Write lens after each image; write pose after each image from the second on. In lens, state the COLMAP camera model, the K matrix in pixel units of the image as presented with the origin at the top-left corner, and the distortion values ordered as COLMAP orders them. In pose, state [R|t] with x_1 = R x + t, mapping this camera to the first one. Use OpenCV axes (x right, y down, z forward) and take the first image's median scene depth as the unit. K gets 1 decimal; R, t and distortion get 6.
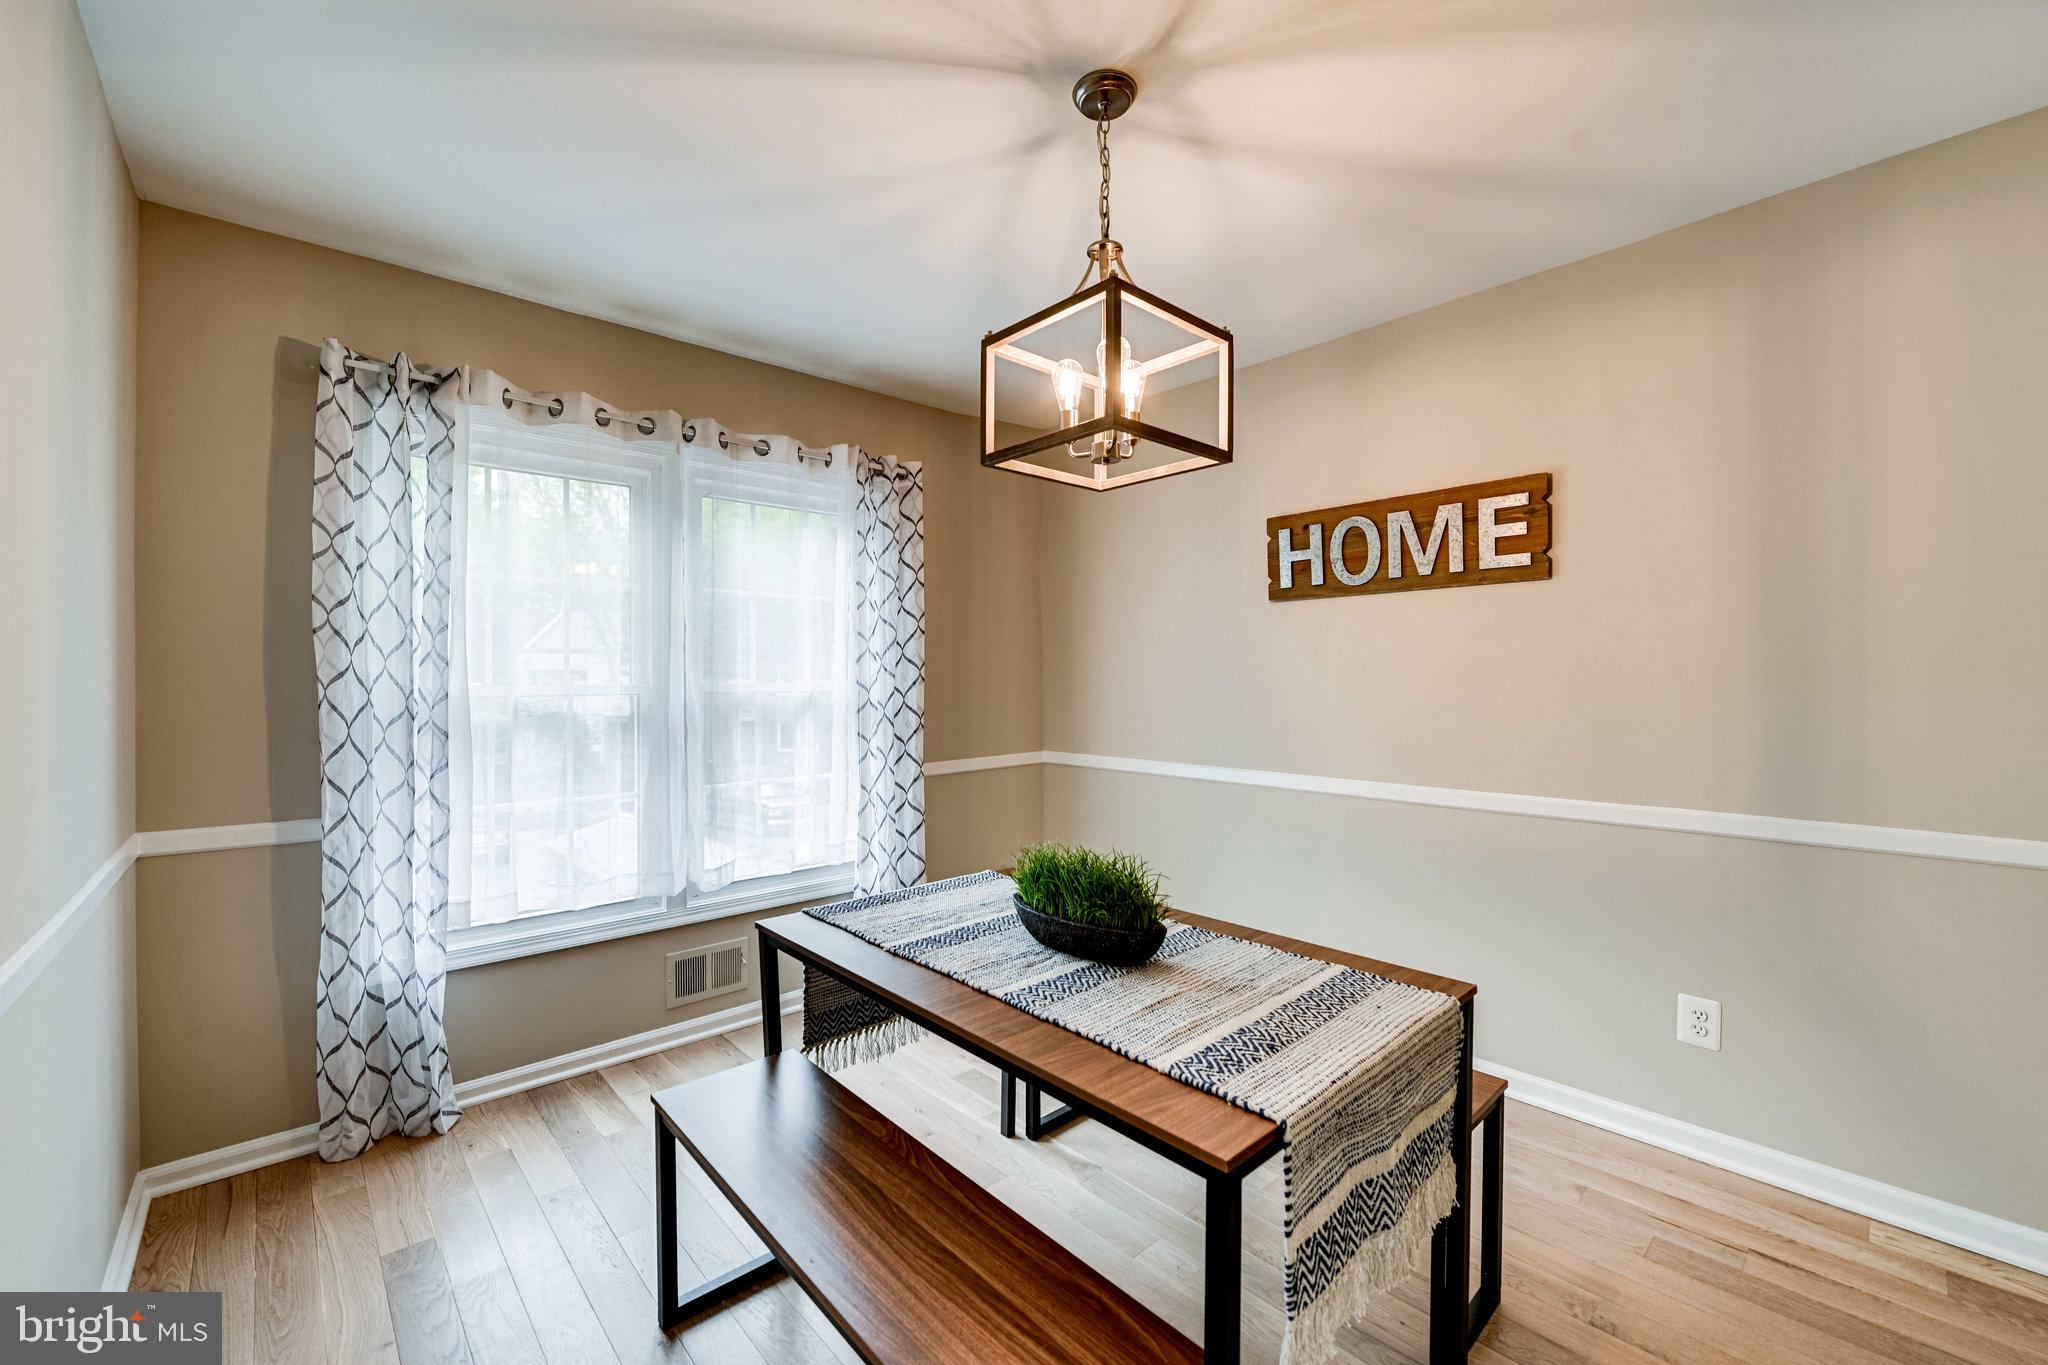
lens RADIAL K [[817.6, 0, 1030.7], [0, 817.6, 687.6], [0, 0, 1]] dist [-0.007587, -0.000414]
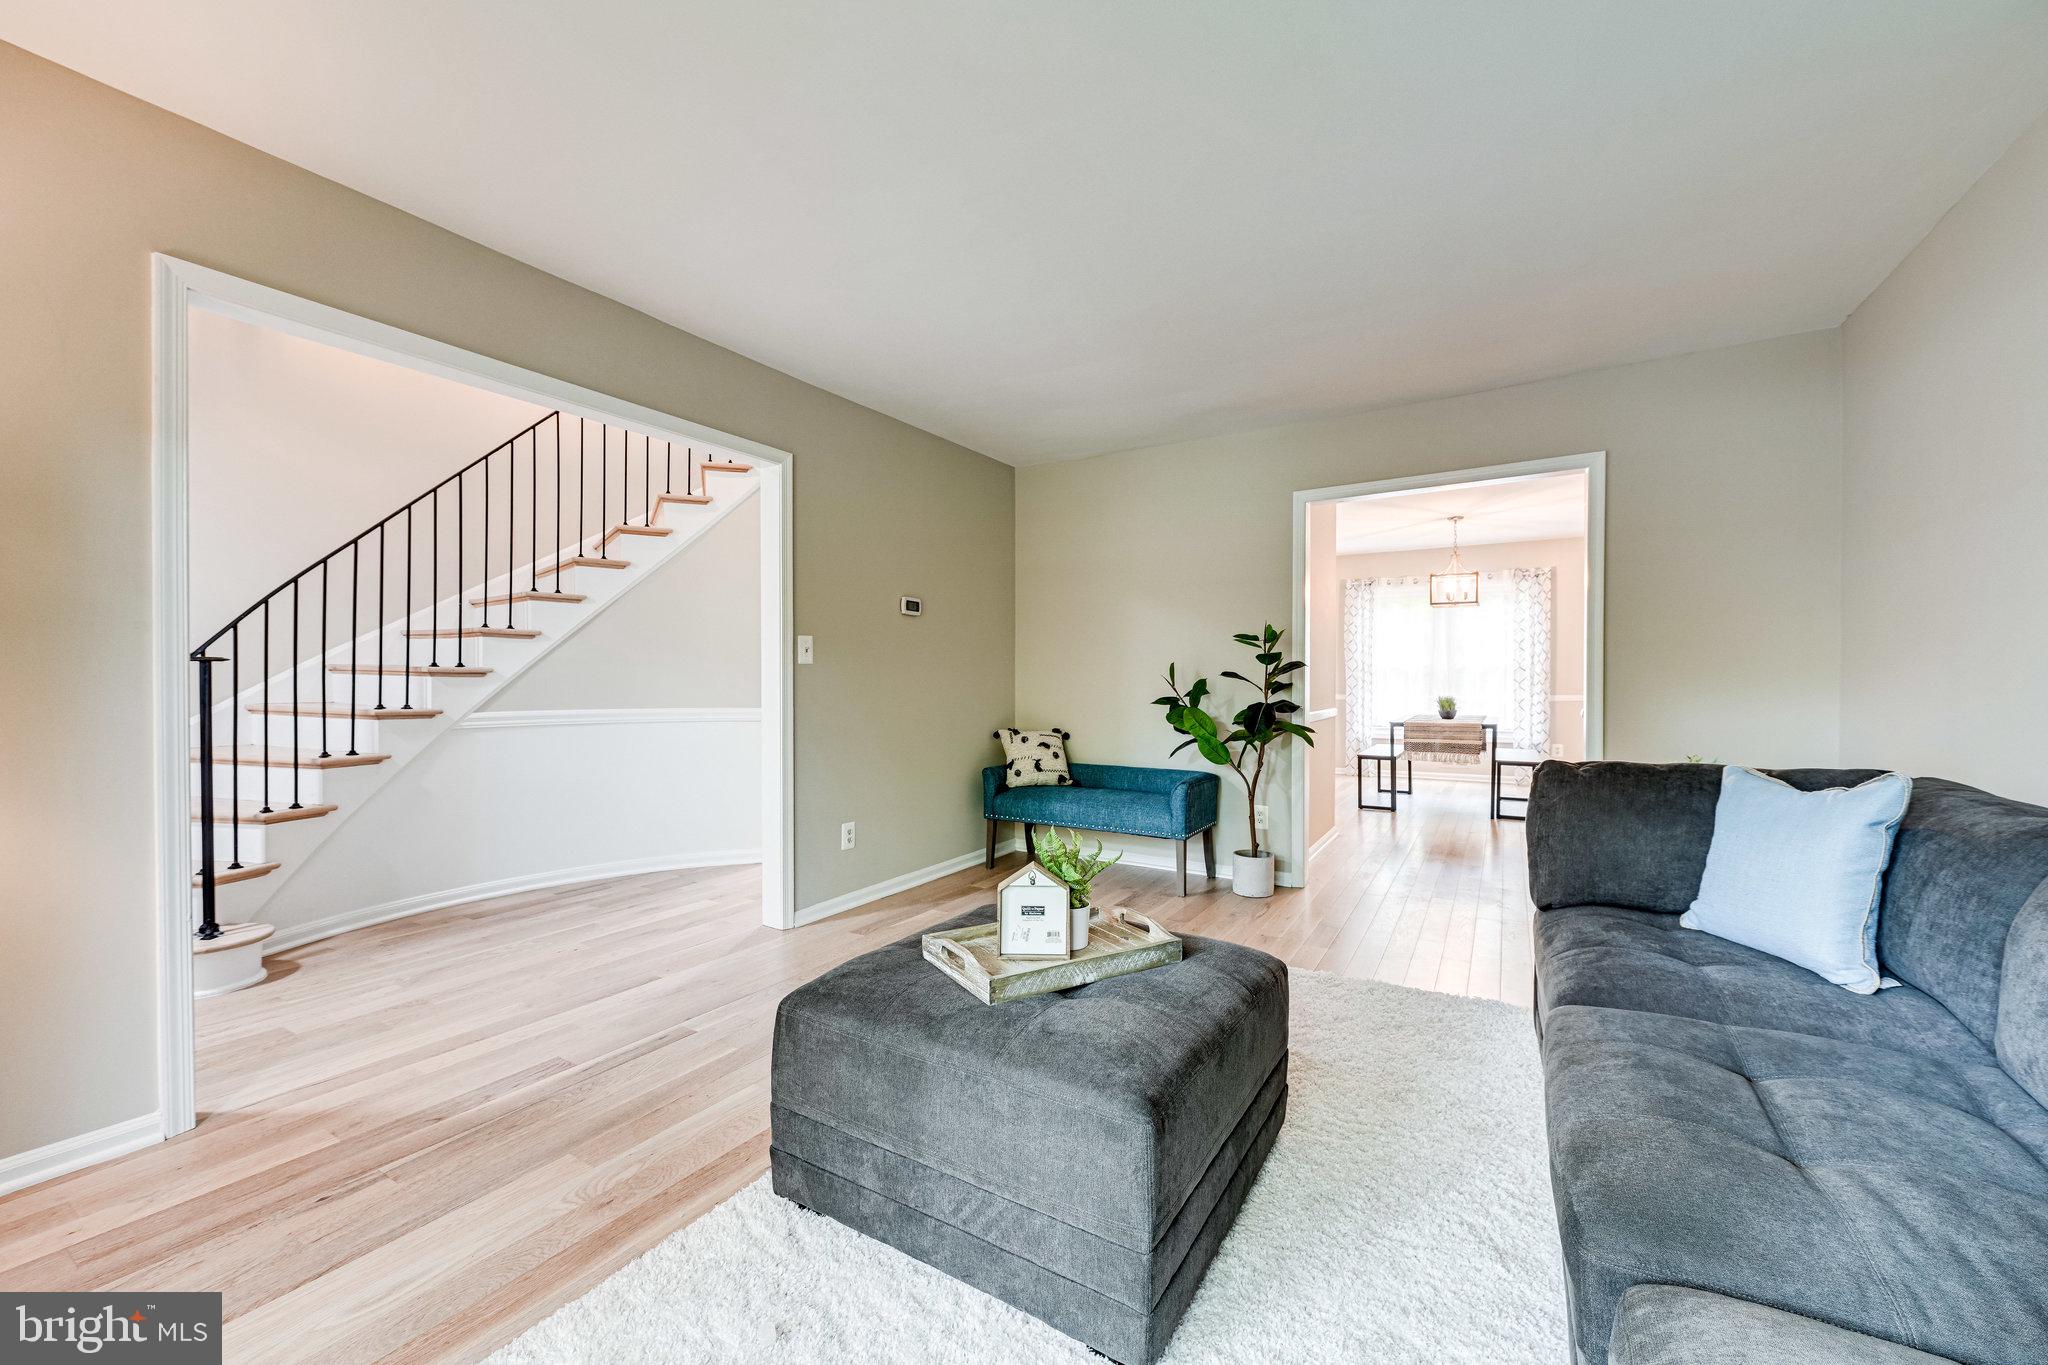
lens RADIAL K [[817.6, 0, 1030.7], [0, 817.6, 687.6], [0, 0, 1]] dist [-0.007587, -0.000414]
pose [[0.293940, 0.008627, -0.955785, 2.506461], [-0.009594, 0.999936, 0.006074, 0.110899], [0.955776, 0.007385, 0.294004, -1.678807]]
